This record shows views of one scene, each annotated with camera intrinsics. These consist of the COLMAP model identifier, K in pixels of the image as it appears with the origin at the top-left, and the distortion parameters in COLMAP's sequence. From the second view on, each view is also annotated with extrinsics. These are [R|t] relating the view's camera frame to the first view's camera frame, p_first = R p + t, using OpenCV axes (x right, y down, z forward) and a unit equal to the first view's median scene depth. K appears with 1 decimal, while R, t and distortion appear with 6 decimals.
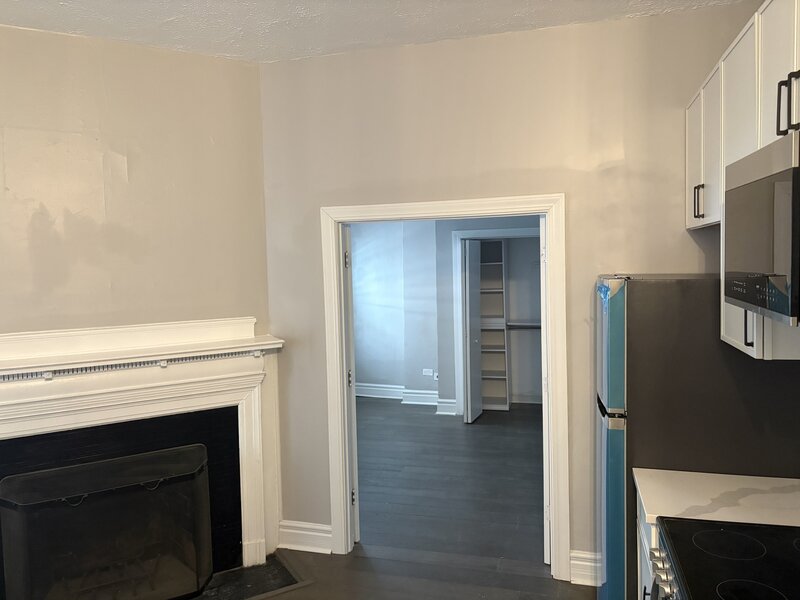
lens RADIAL K [[596.8, 0, 399.9], [0, 596.8, 298.4], [0, 0, 1]] dist [0.012854, 0.000860]
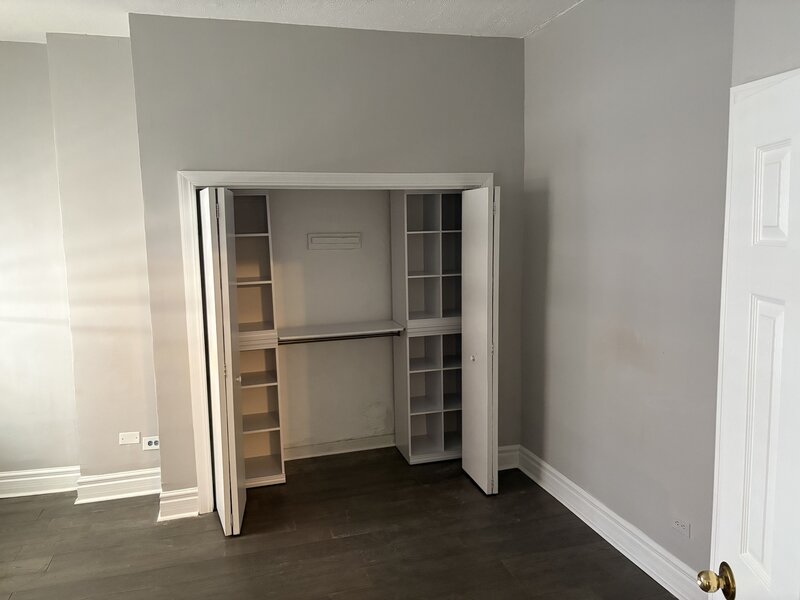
lens RADIAL K [[596.8, 0, 402.8], [0, 596.8, 298.8], [0, 0, 1]] dist [0.012854, 0.000860]
pose [[0.837832, -0.050164, 0.543618, -0.035218], [0.030592, 0.998519, 0.044993, -0.018611], [-0.545070, -0.021066, 0.838126, 0.438356]]
